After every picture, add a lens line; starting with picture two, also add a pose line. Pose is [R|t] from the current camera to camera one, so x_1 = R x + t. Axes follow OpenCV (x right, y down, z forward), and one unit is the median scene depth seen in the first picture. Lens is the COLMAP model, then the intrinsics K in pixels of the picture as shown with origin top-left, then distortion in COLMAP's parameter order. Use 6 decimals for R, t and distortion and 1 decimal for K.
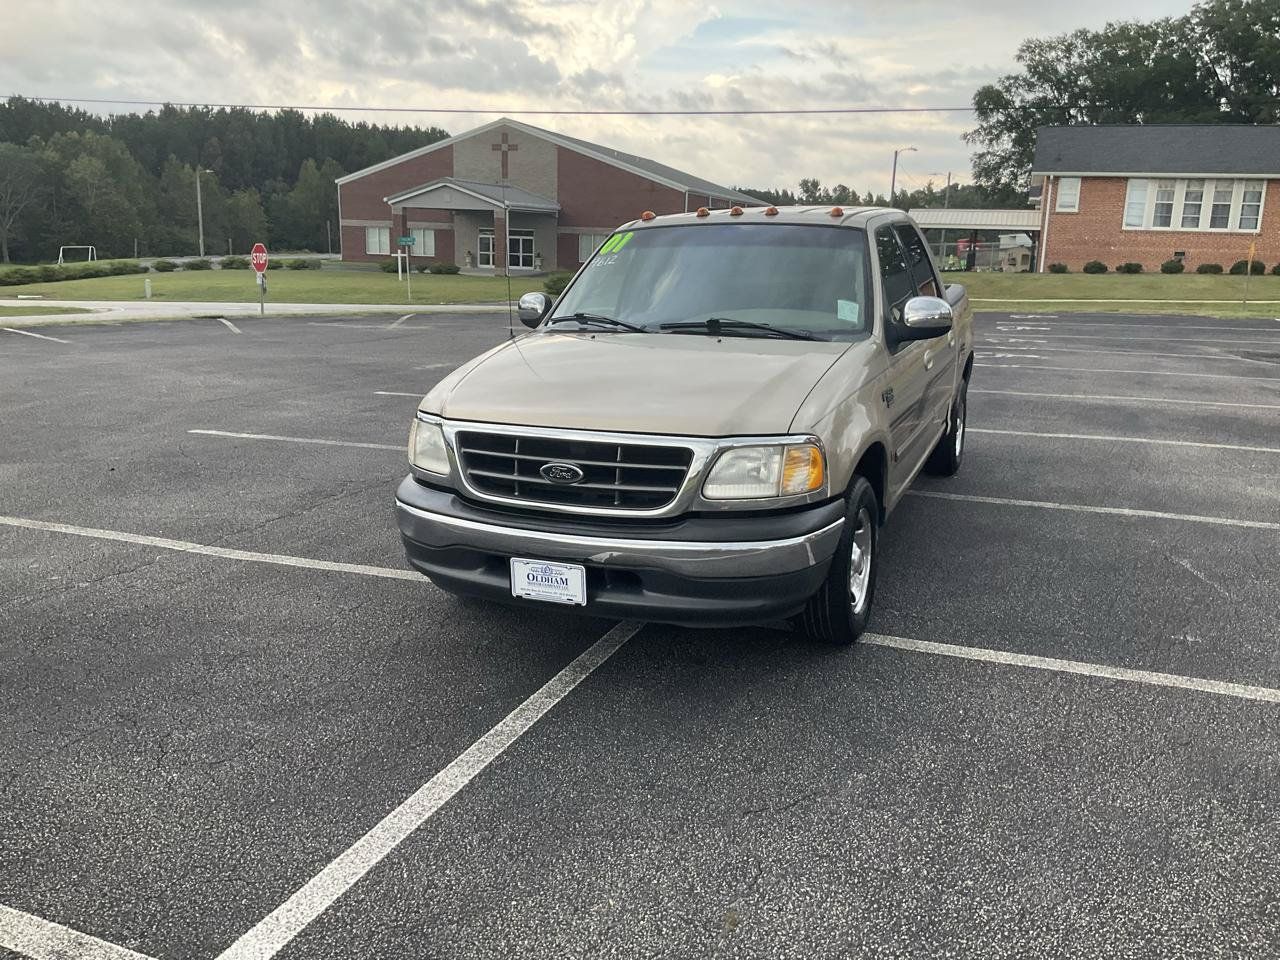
lens RADIAL K [[1055.9, 0, 639.4], [0, 1055.9, 473.1], [0, 0, 1]] dist [0.065038, -0.122270]
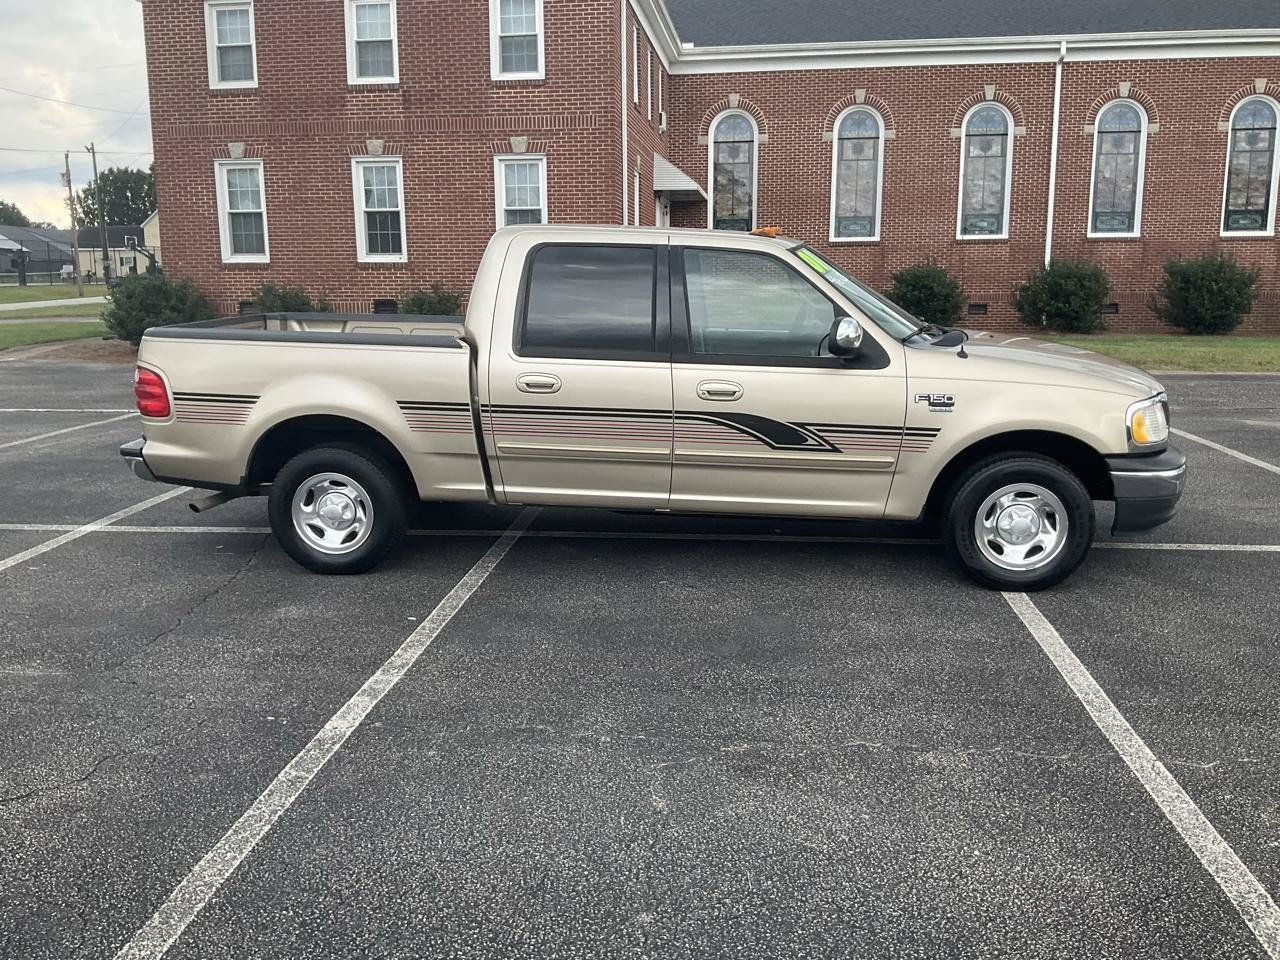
lens RADIAL K [[1055.9, 0, 637.4], [0, 1055.9, 479.2], [0, 0, 1]] dist [0.065038, -0.122270]
pose [[-0.289861, -0.192242, 0.937563, -0.095691], [0.209708, 0.943056, 0.258202, -0.032714], [-0.933811, 0.271457, -0.233040, 0.149209]]
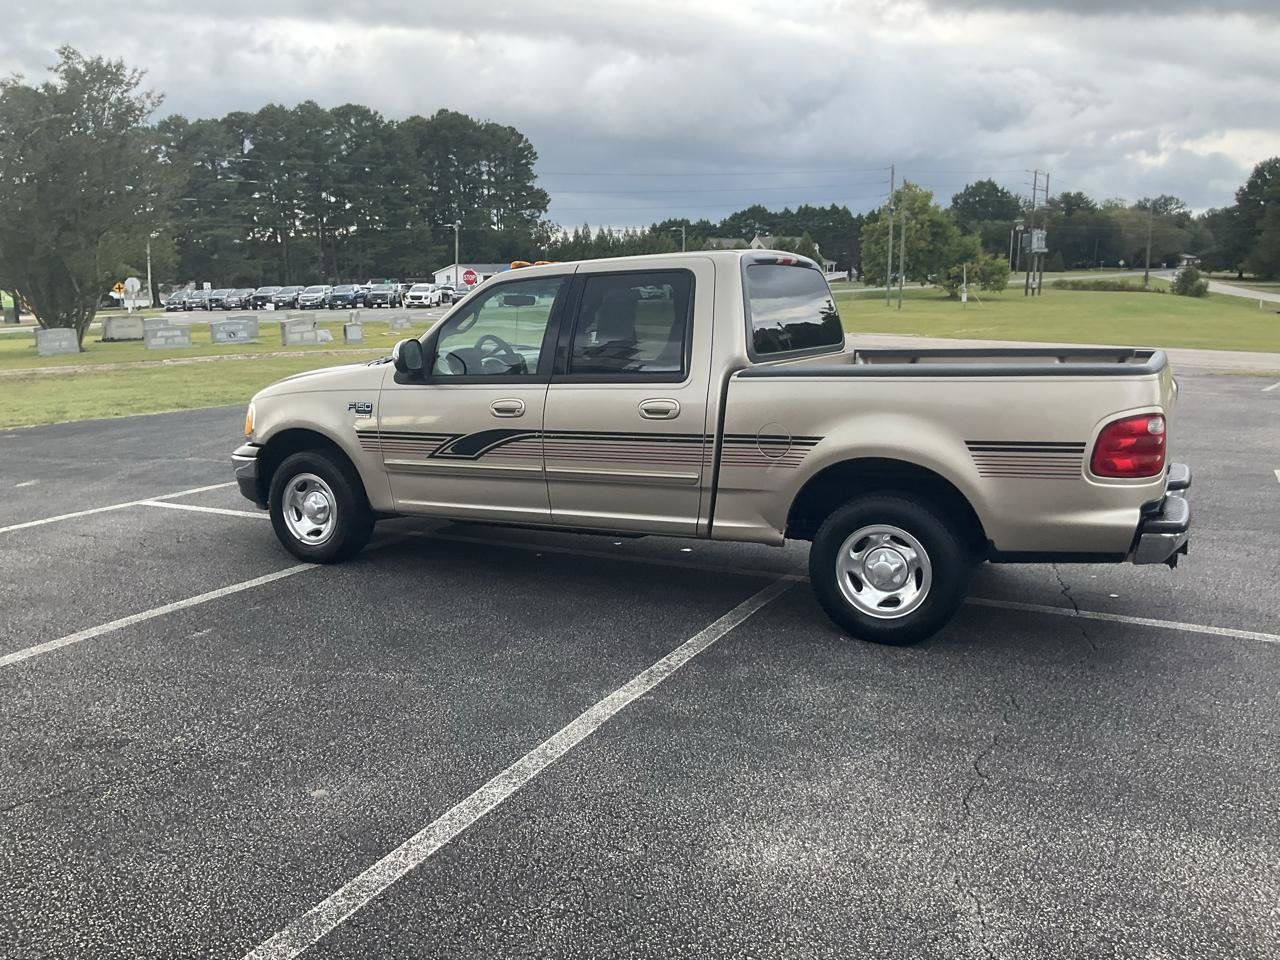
lens RADIAL K [[1055.9, 0, 644.9], [0, 1055.9, 479.0], [0, 0, 1]] dist [0.065038, -0.122270]
pose [[-0.077086, 0.172380, -0.982010, 0.131405], [-0.205759, 0.960987, 0.184841, -0.026454], [0.975562, 0.216306, -0.038610, 0.122514]]
